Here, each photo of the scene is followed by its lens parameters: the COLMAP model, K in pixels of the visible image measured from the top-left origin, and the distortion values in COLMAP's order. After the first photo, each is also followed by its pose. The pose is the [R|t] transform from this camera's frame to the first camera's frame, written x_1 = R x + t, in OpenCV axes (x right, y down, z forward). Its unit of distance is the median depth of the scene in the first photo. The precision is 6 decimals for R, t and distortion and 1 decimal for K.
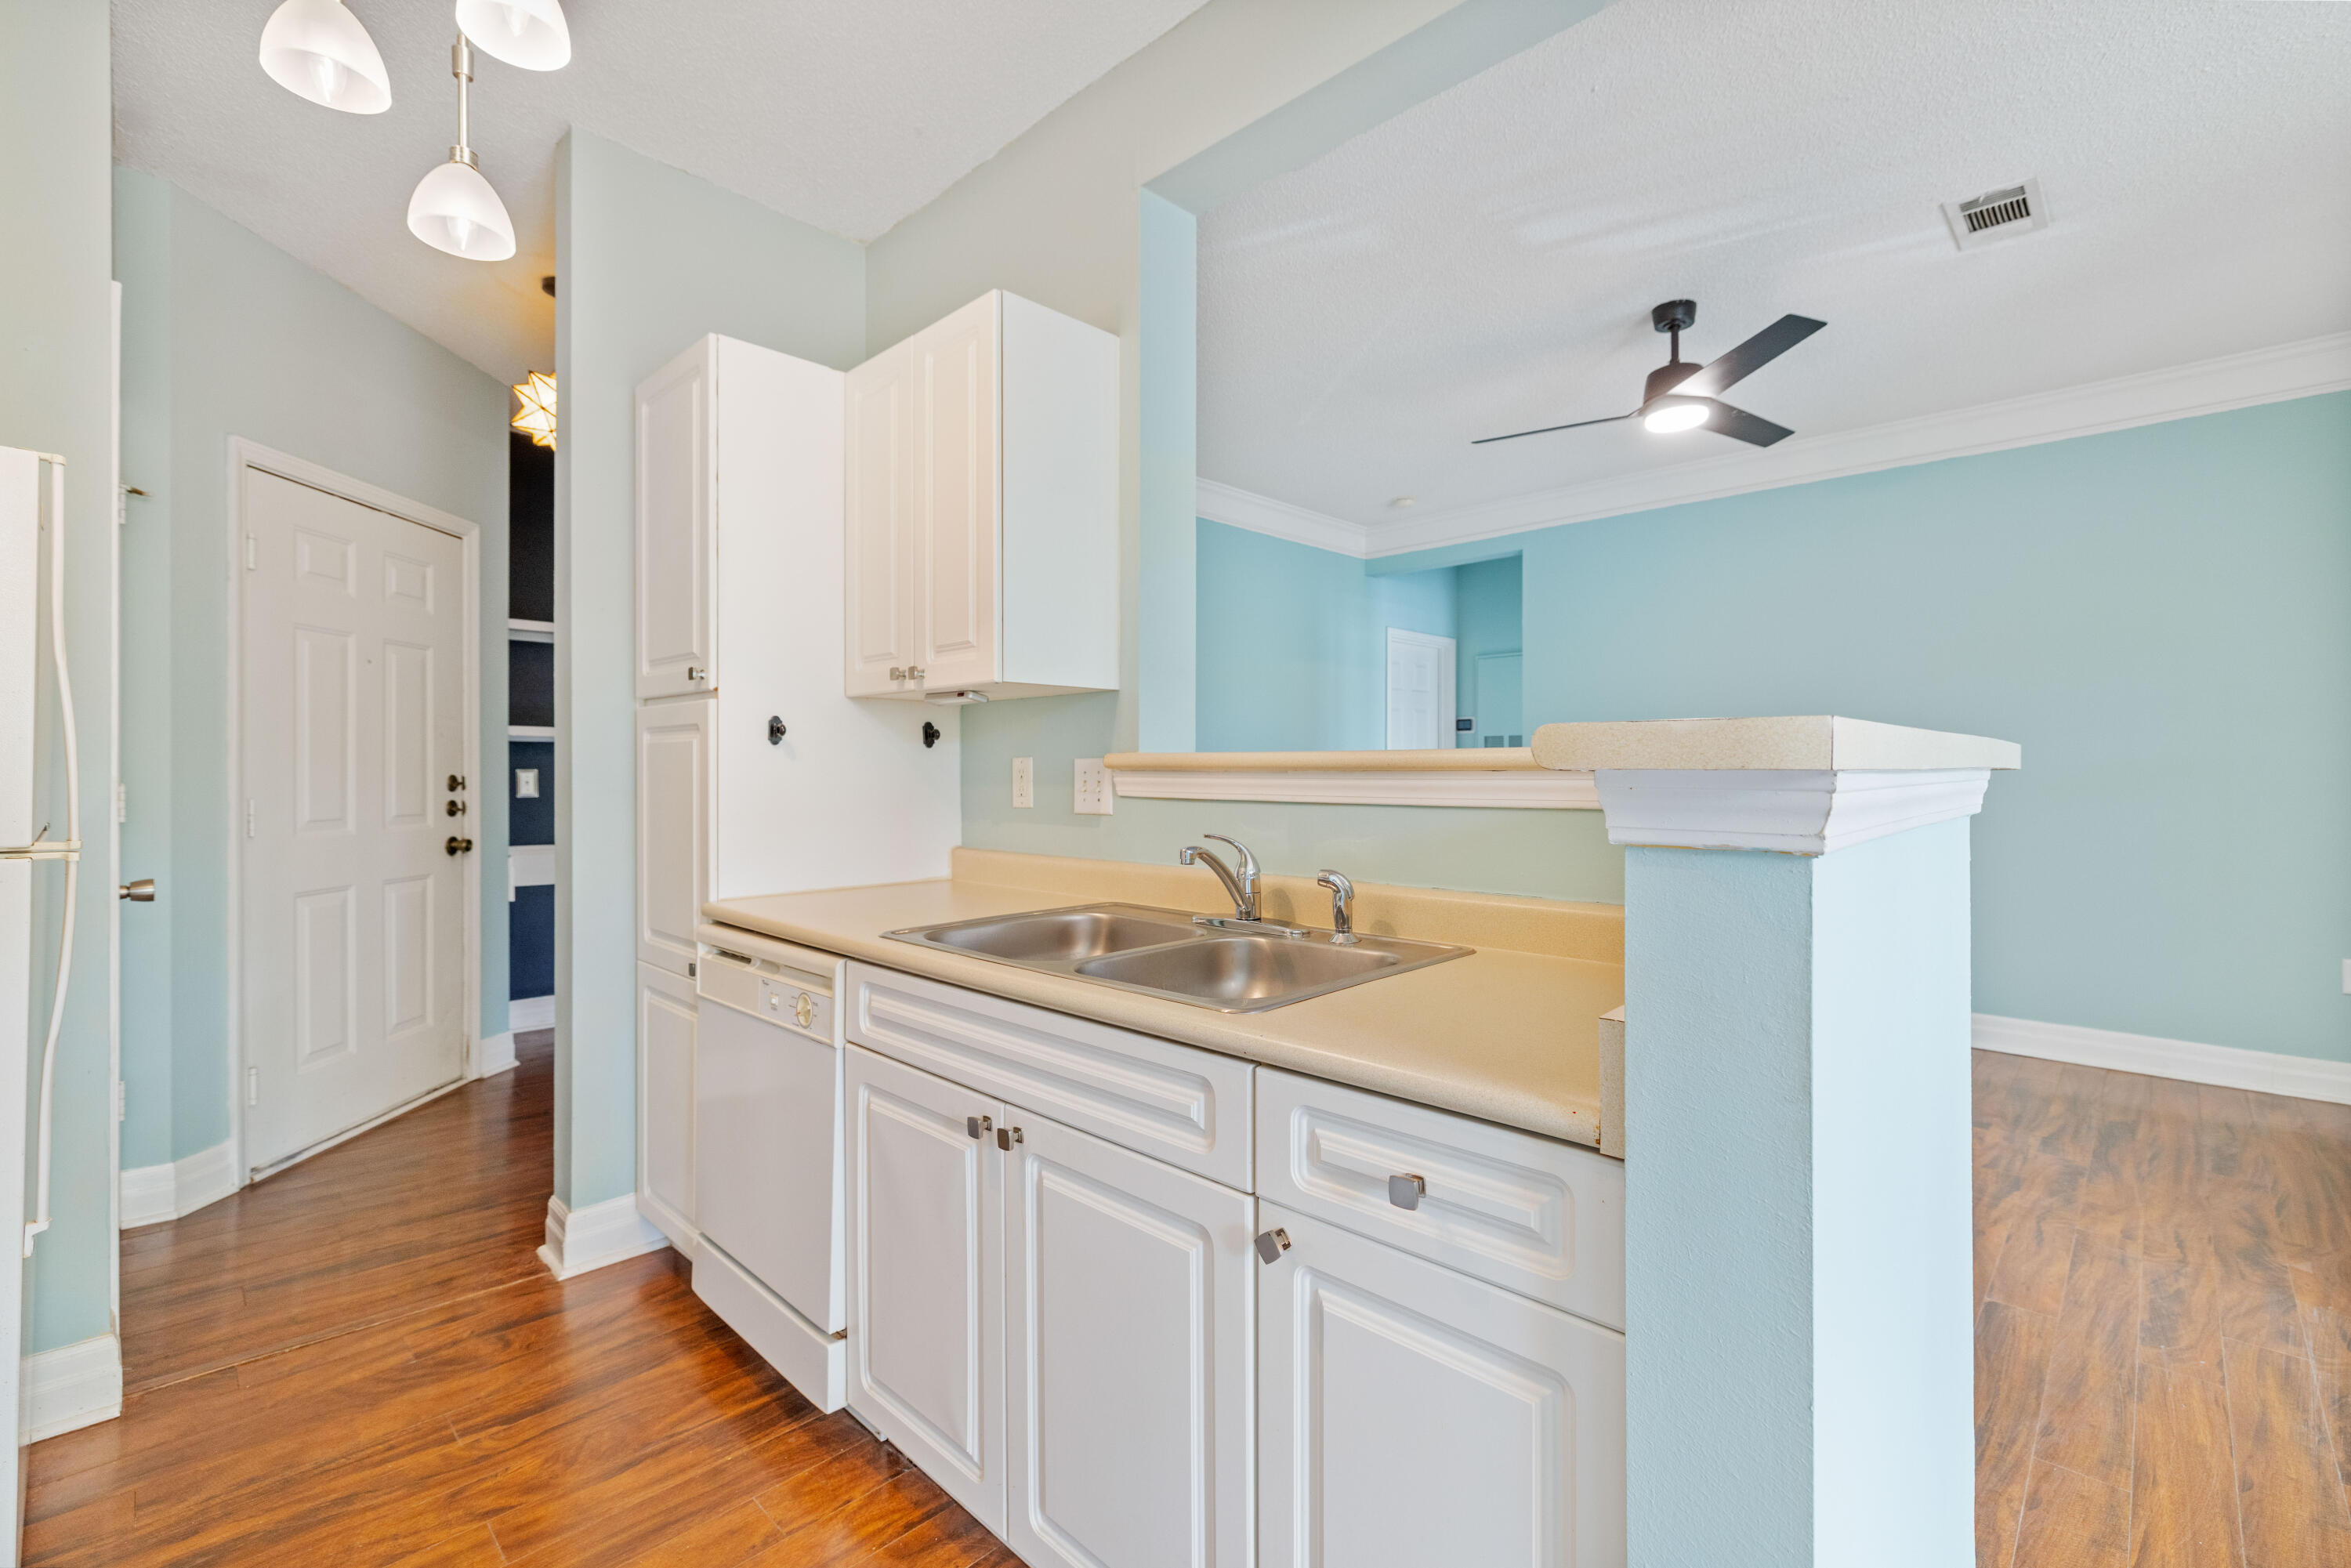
lens RADIAL K [[1022.7, 0, 1166.1], [0, 1022.7, 771.8], [0, 0, 1]] dist [0.003932, 0.000805]
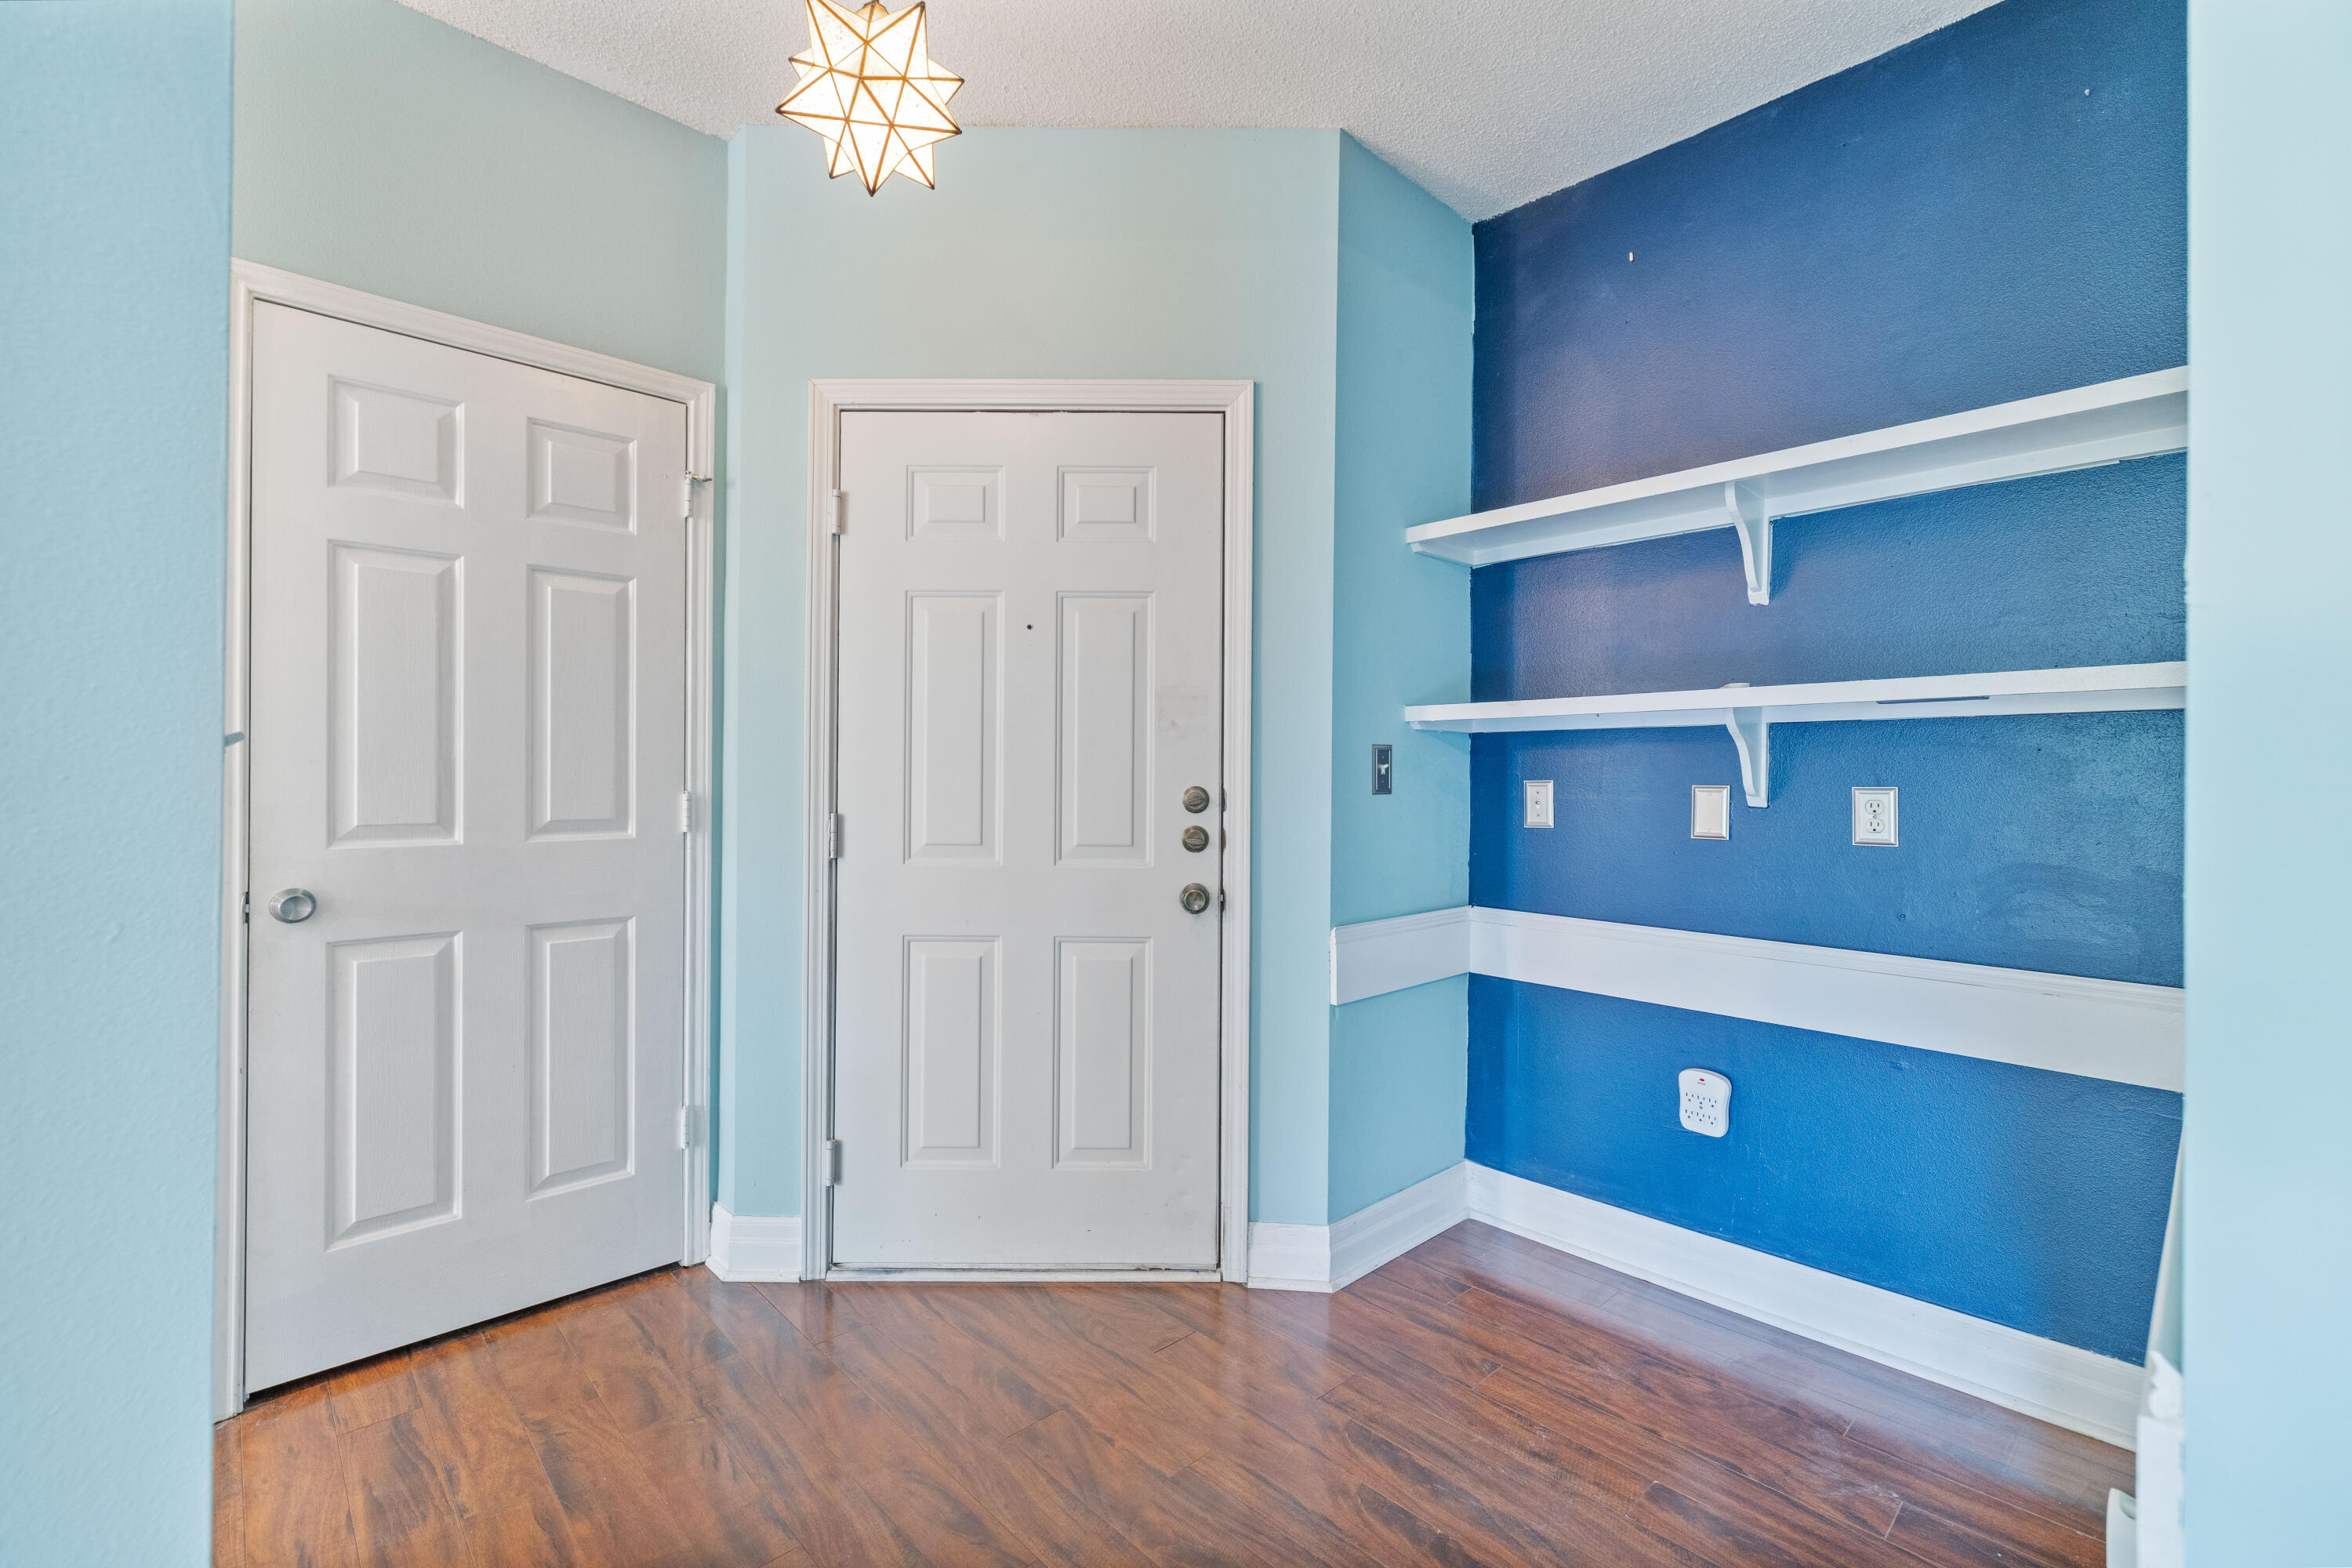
lens RADIAL K [[1023.2, 0, 1174.6], [0, 1023.2, 784.5], [0, 0, 1]] dist [0.003932, 0.000805]
pose [[-0.024548, 0.001593, -0.999697, -0.102316], [-0.004823, 0.999987, 0.001712, 0.000593], [0.999687, 0.004864, -0.024540, 1.695242]]
